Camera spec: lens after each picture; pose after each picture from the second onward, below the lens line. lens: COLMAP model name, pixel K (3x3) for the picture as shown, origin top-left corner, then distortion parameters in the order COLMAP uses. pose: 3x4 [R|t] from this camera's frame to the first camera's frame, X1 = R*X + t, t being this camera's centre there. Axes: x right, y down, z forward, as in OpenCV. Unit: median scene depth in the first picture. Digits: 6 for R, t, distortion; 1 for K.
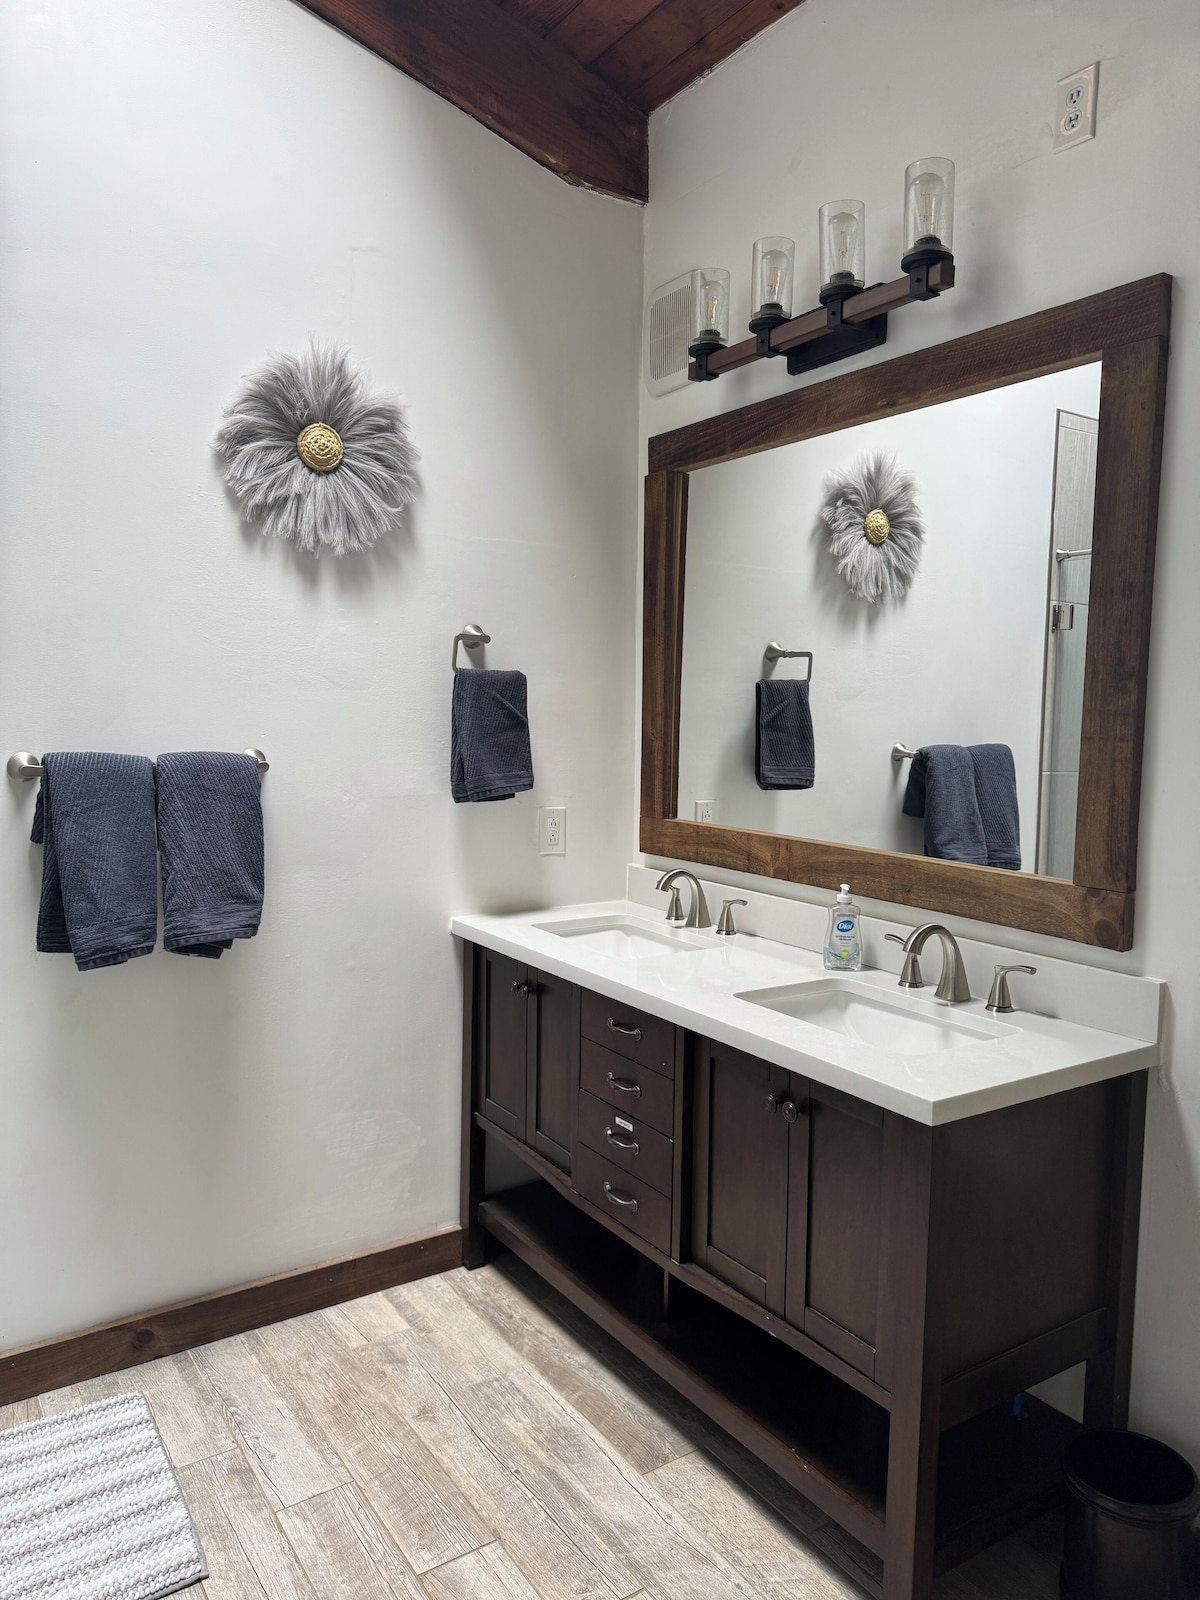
lens RADIAL K [[1144.2, 0, 603.2], [0, 1144.2, 792.7], [0, 0, 1]] dist [0.028642, -0.003917]
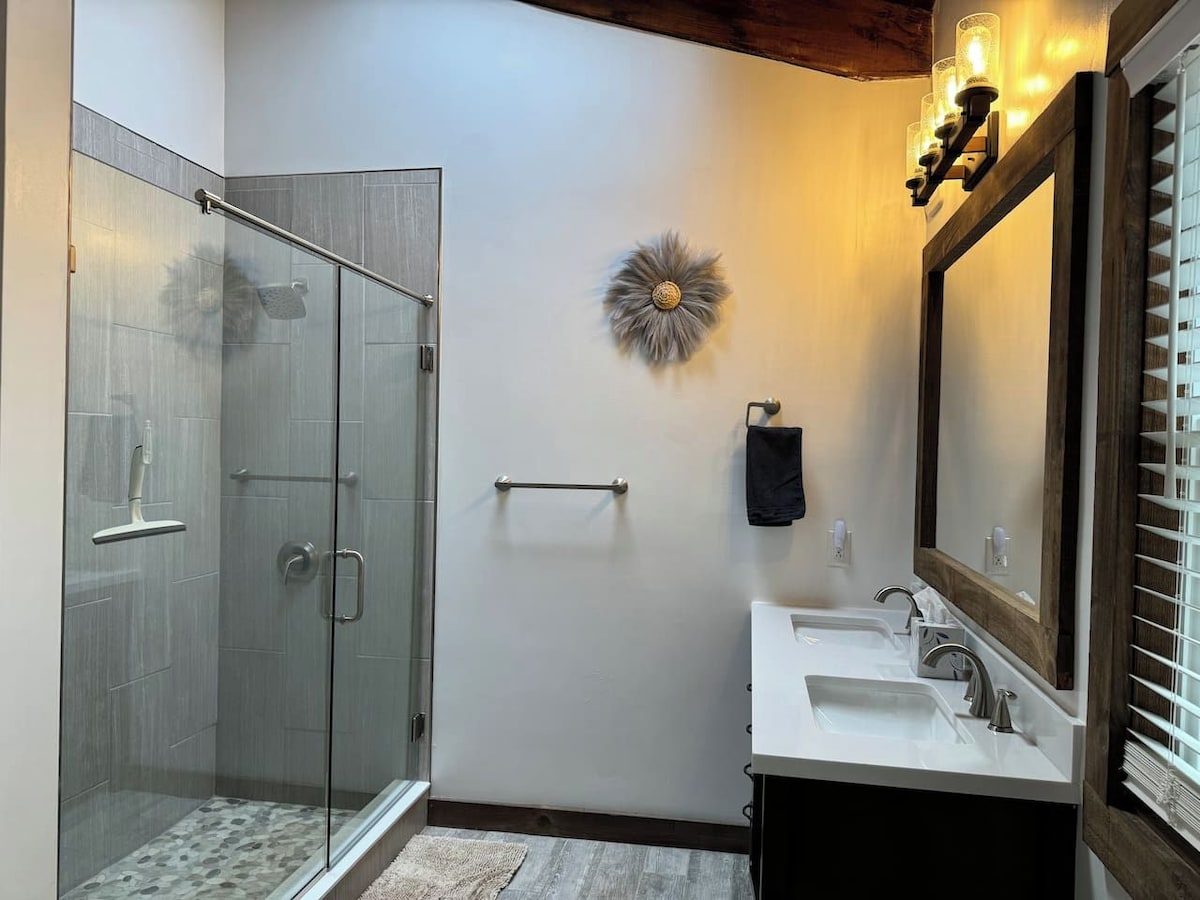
lens RADIAL K [[858.2, 0, 607.4], [0, 858.2, 457.5], [0, 0, 1]] dist [0.028642, -0.003917]
pose [[0.733255, 0.013070, -0.679828, 0.506548], [-0.064193, 0.996680, -0.050076, -0.007886], [0.676917, 0.080359, 0.731660, 0.078205]]
